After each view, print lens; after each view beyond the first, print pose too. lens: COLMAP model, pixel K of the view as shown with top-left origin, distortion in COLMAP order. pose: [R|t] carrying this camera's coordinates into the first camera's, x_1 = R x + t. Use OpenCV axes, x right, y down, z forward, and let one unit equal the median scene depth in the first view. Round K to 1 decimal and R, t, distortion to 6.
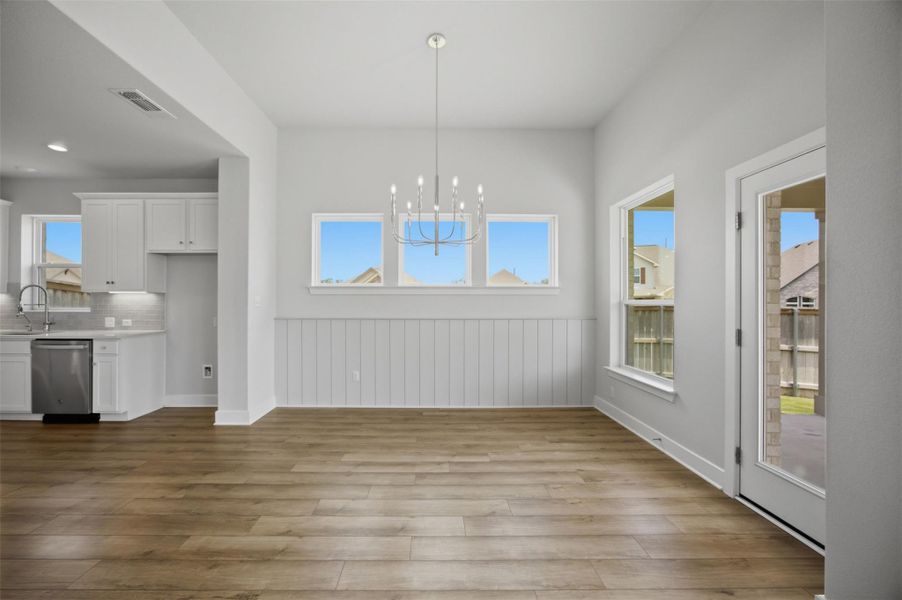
lens RADIAL K [[364.1, 0, 420.5], [0, 364.1, 294.7], [0, 0, 1]] dist [-0.000955, -0.000061]
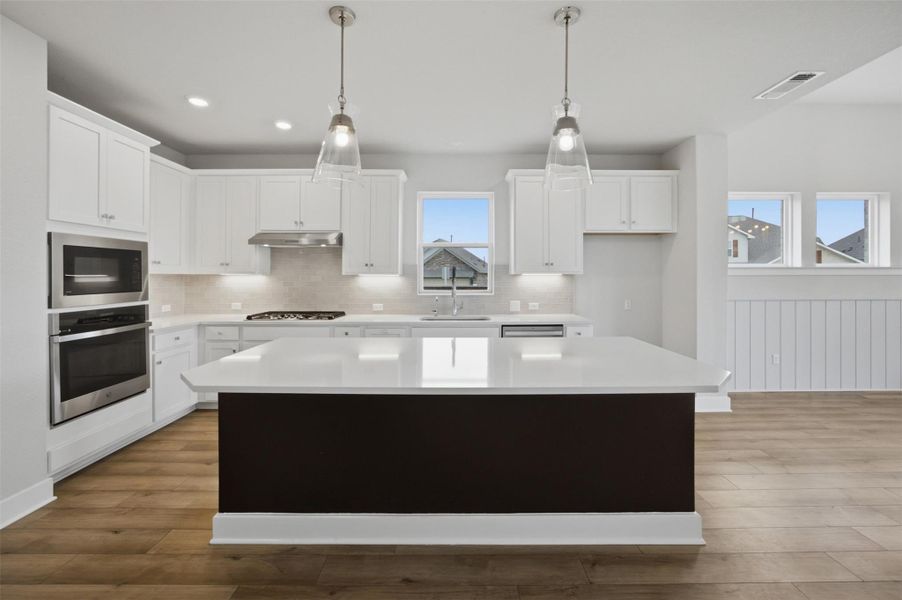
lens RADIAL K [[379.0, 0, 451.4], [0, 379.0, 274.5], [0, 0, 1]] dist [-0.004008, -0.000170]
pose [[0.999726, -0.002938, 0.023228, -1.062745], [0.002994, 0.999993, -0.002386, -0.004146], [-0.023221, 0.002454, 0.999727, 0.015359]]
